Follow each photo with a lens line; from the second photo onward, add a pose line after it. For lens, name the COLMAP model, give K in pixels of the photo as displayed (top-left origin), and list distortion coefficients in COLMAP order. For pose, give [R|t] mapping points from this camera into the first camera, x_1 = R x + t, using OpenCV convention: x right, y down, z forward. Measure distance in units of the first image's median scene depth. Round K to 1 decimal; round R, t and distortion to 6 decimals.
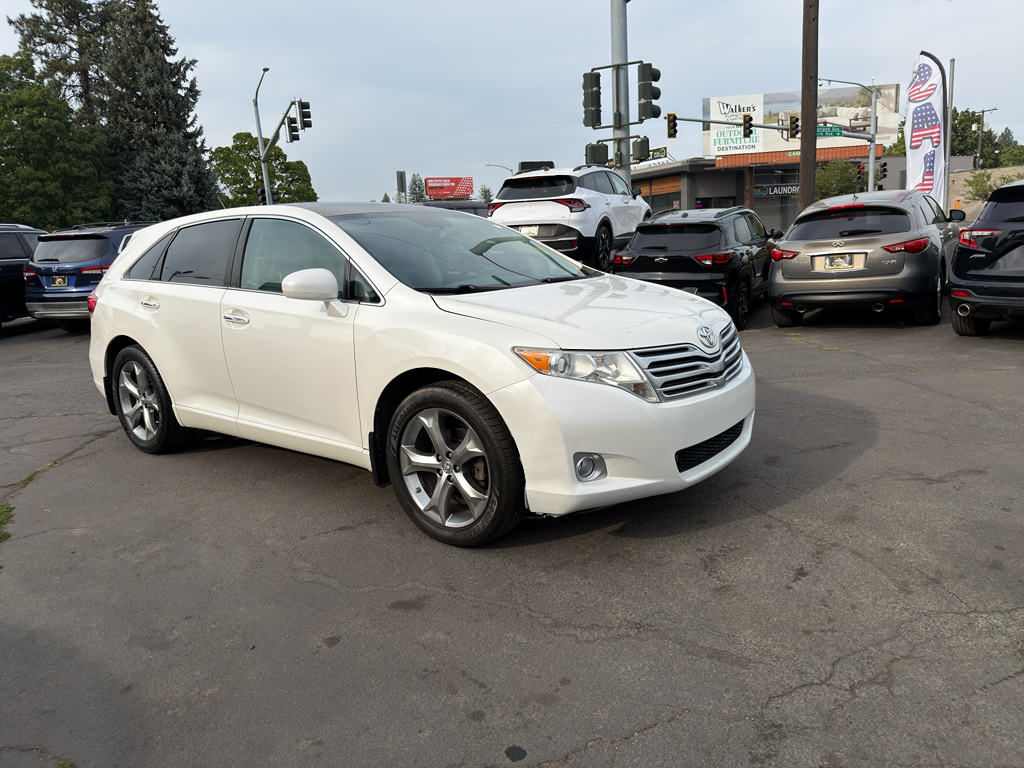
lens RADIAL K [[723.3, 0, 508.1], [0, 723.3, 405.6], [0, 0, 1]] dist [0.033225, -0.043688]
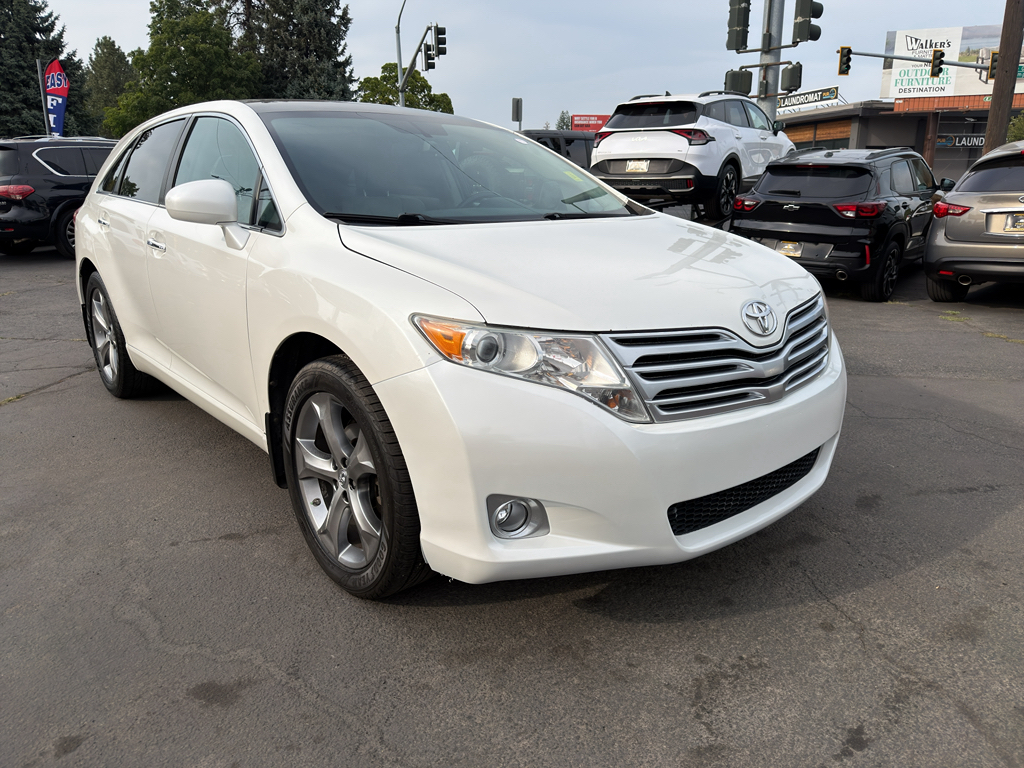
lens RADIAL K [[723.3, 0, 509.4], [0, 723.3, 405.8], [0, 0, 1]] dist [0.033225, -0.043688]
pose [[0.980615, 0.099334, -0.168897, 0.165851], [-0.086545, 0.992910, 0.081483, -0.049659], [0.175794, -0.065287, 0.982260, 0.325134]]
